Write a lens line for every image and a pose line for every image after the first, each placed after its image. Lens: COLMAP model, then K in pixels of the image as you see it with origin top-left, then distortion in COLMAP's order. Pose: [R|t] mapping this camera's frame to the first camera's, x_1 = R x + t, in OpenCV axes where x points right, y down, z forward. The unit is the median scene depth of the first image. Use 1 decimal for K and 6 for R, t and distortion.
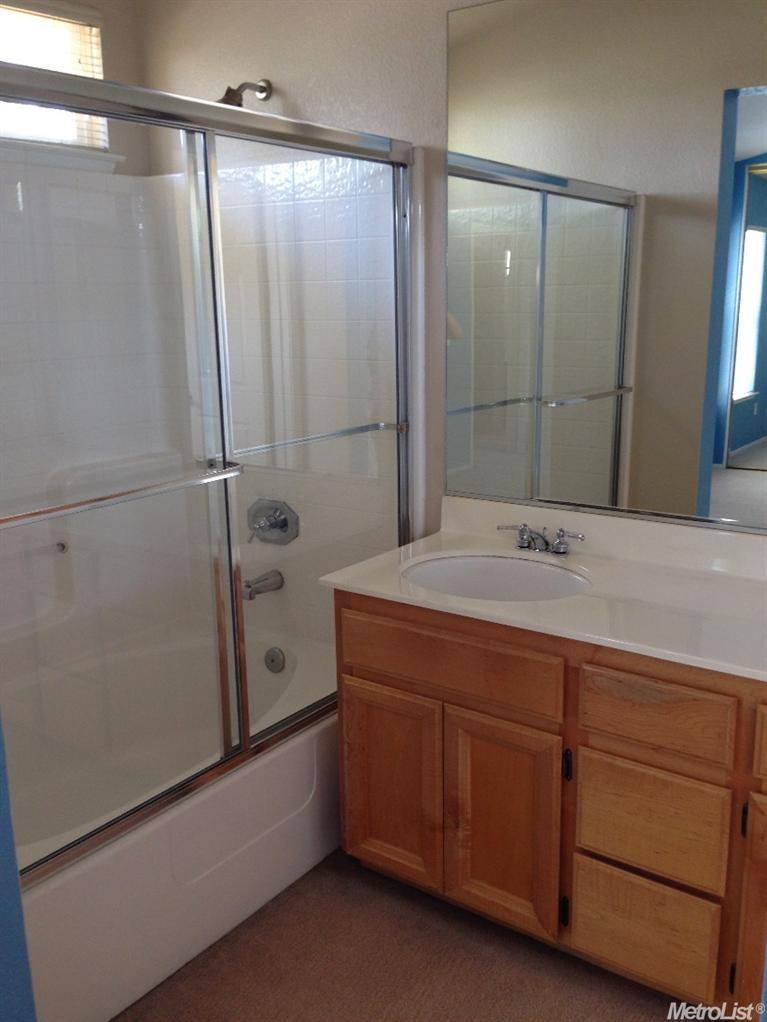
lens RADIAL K [[929.9, 0, 389.5], [0, 929.9, 511.8], [0, 0, 1]] dist [0.047779, 0.000000]
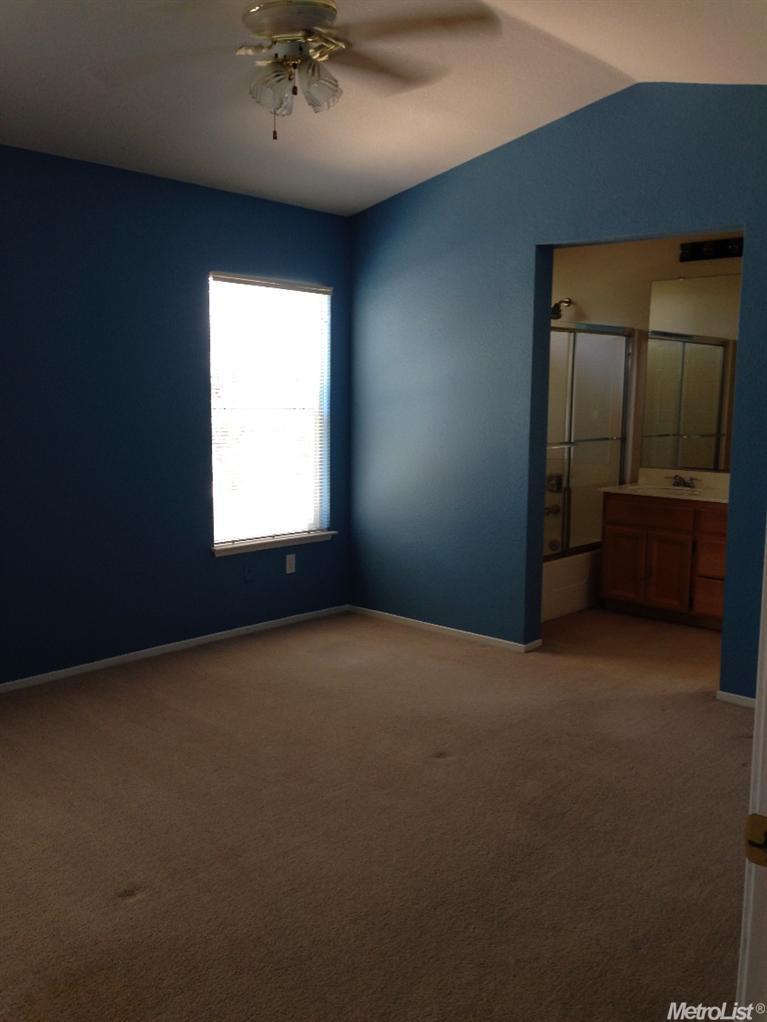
lens RADIAL K [[929.9, 0, 378.0], [0, 929.9, 513.9], [0, 0, 1]] dist [0.047779, 0.000000]
pose [[0.992598, 0.039569, -0.114824, -0.350623], [-0.049463, 0.995183, -0.084645, 0.357967], [0.110921, 0.089698, 0.989773, -1.536778]]
